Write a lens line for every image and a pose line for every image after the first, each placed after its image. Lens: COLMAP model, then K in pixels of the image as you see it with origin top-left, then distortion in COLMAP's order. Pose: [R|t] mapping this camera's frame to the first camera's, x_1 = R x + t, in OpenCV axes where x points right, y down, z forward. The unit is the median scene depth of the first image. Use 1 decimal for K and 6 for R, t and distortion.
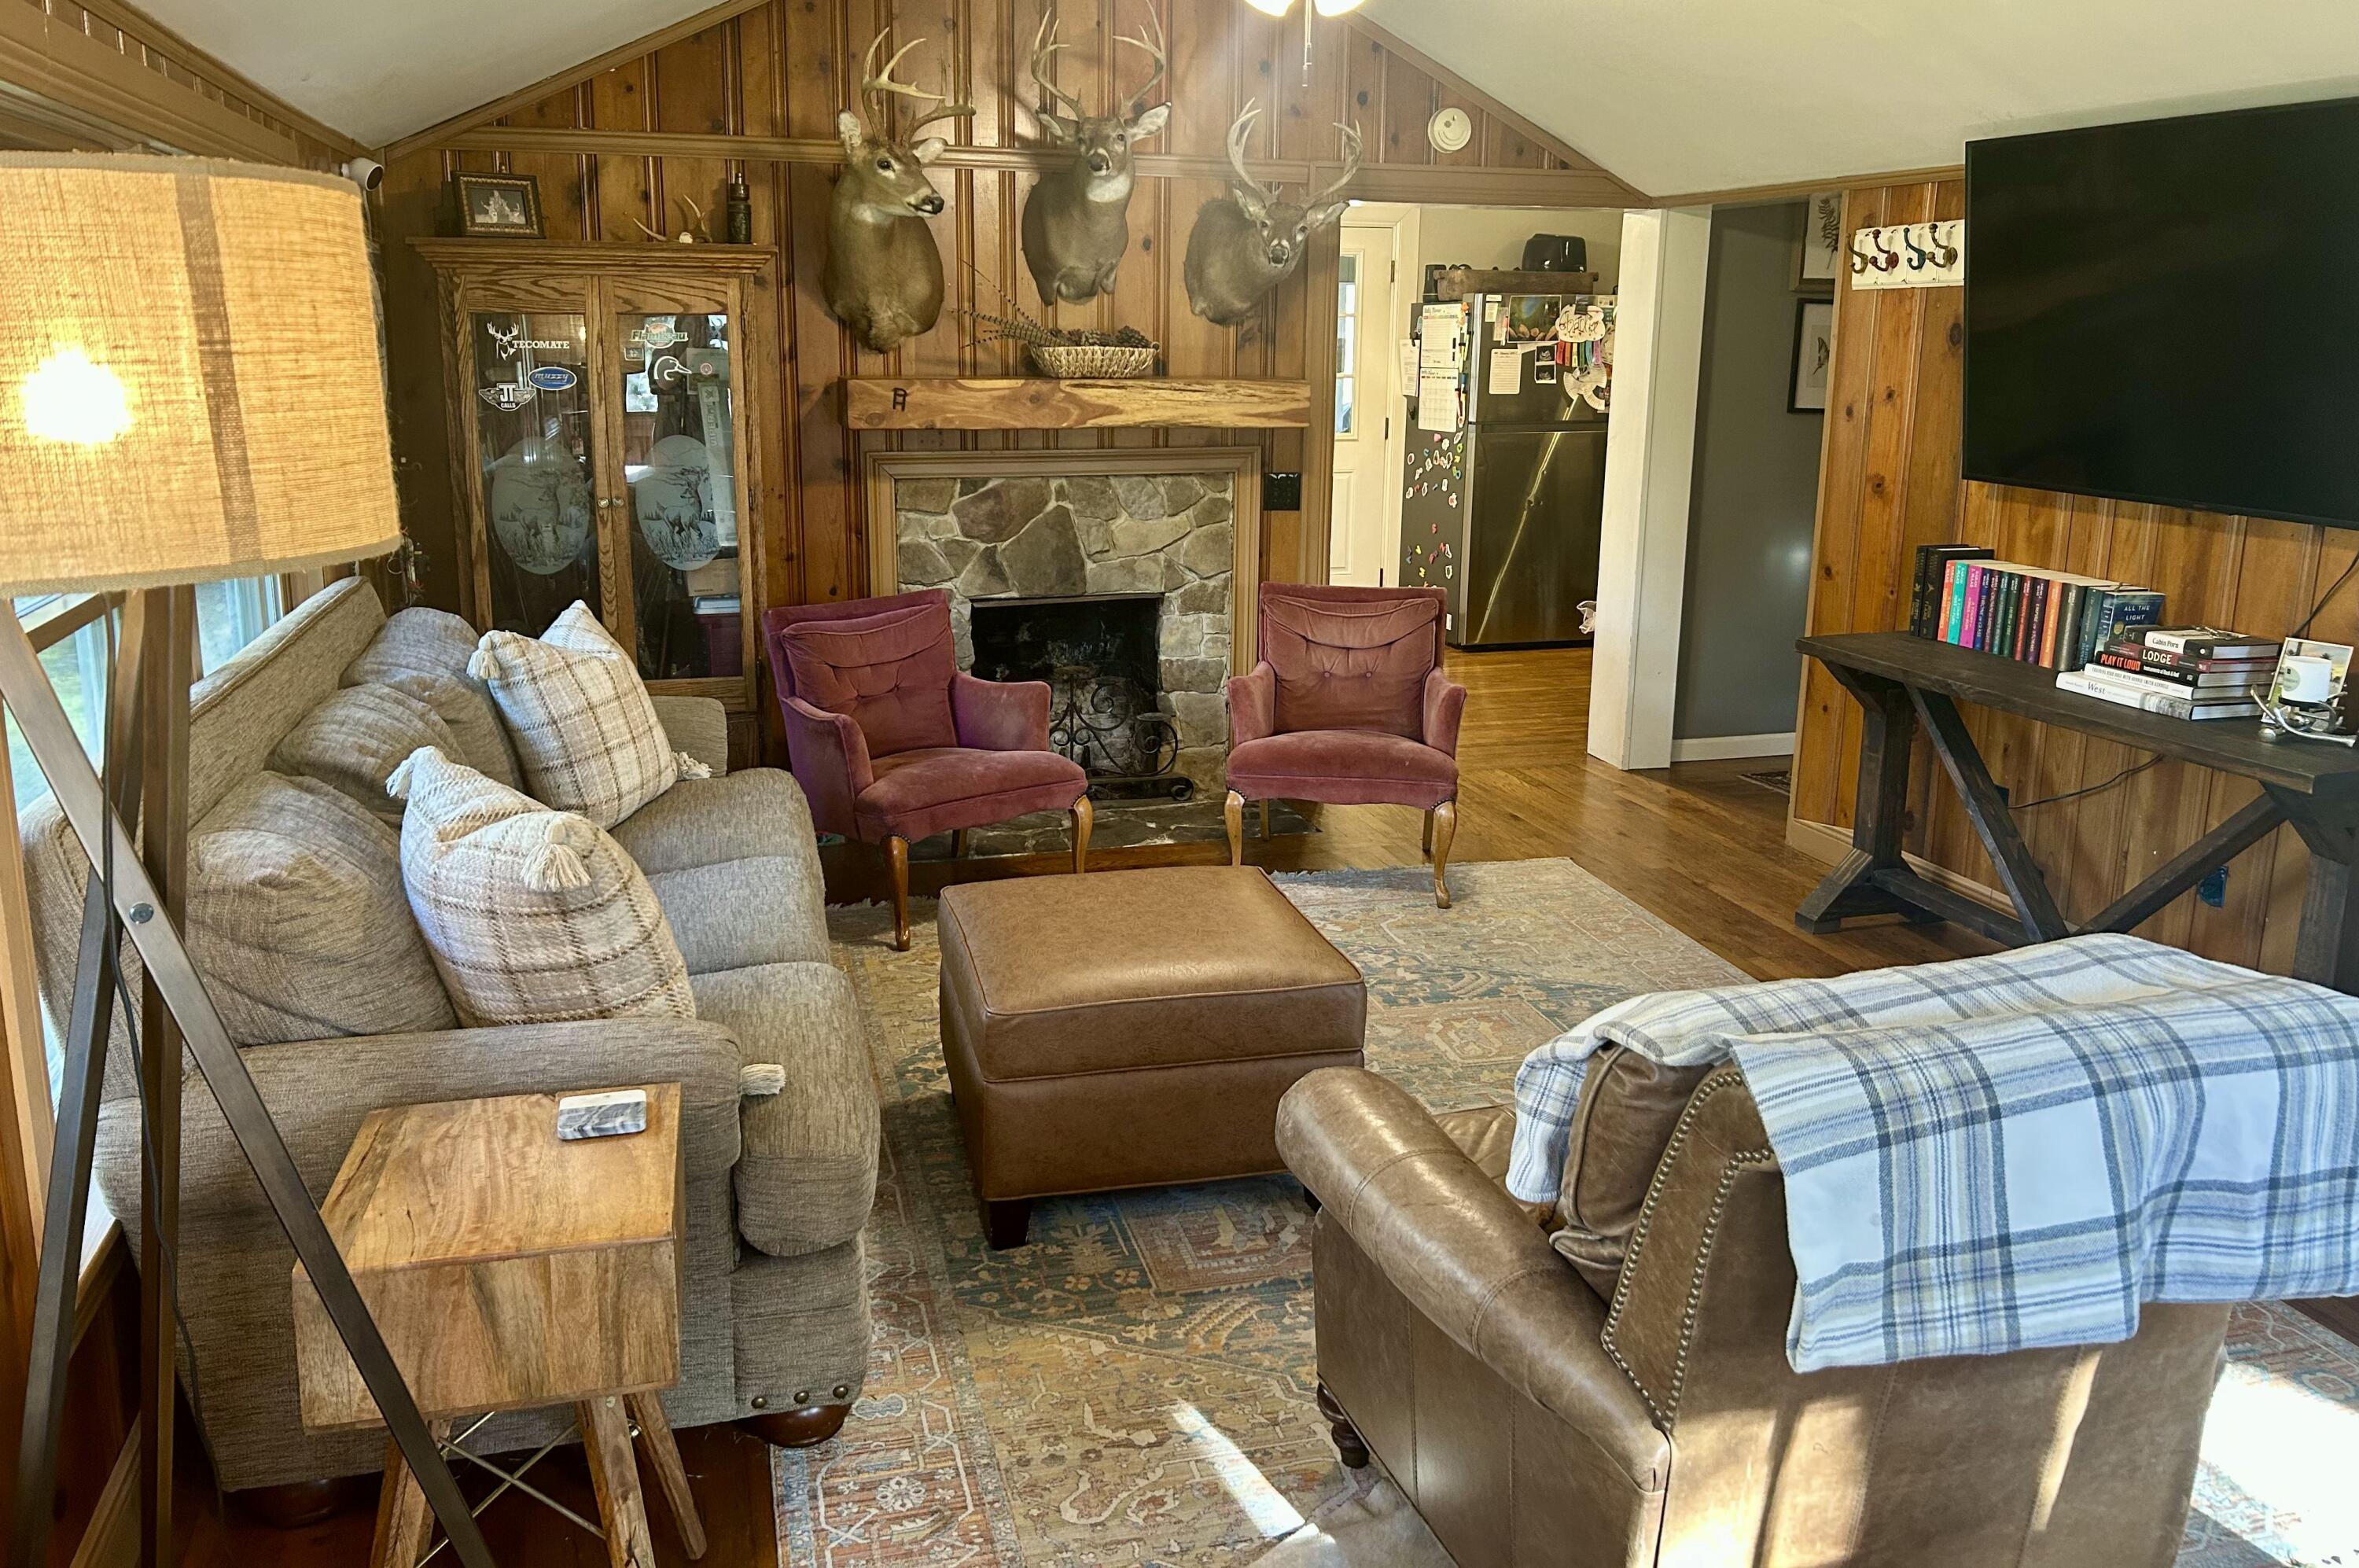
lens RADIAL K [[1924.8, 0, 1182.4], [0, 1924.8, 780.8], [0, 0, 1]] dist [0.097033, -0.019342]
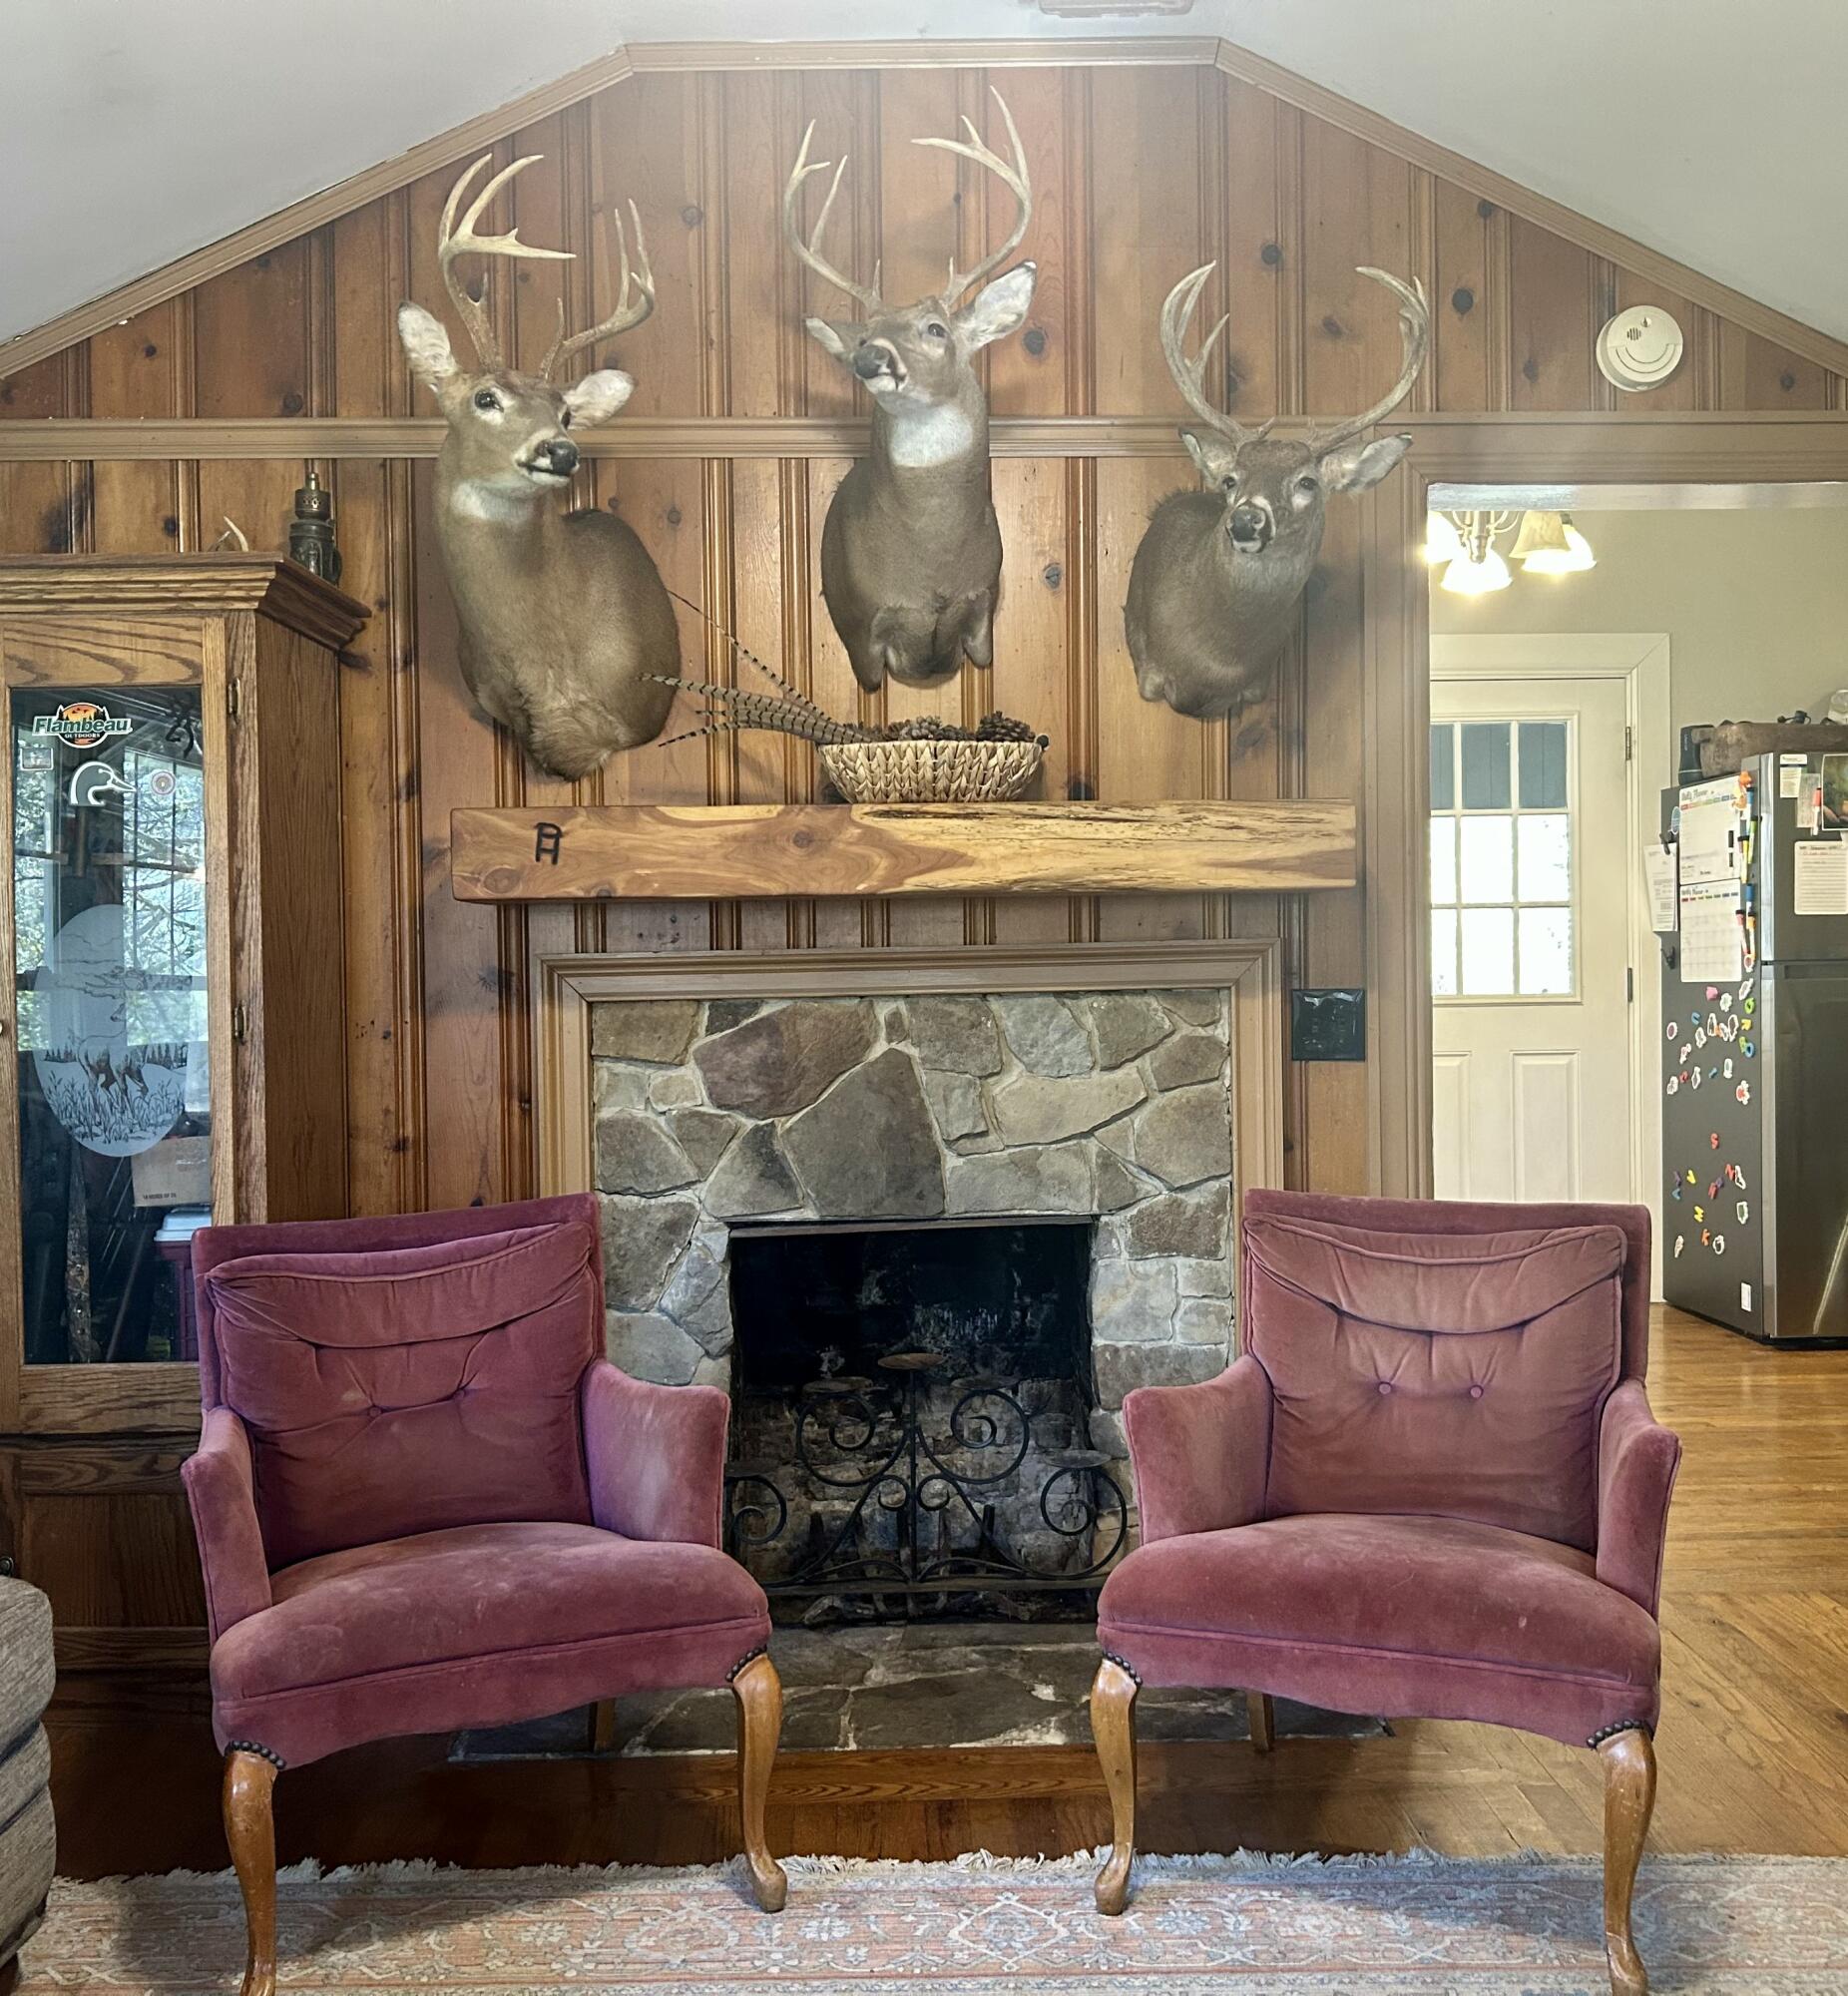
lens RADIAL K [[2168.1, 0, 922.7], [0, 2168.1, 1003.0], [0, 0, 1]] dist [0.053209, 0.000000]
pose [[0.968031, -0.014653, -0.250402, 0.097788], [-0.039248, 0.977147, -0.208912, -0.030803], [0.247741, 0.212061, 0.945333, 0.441787]]
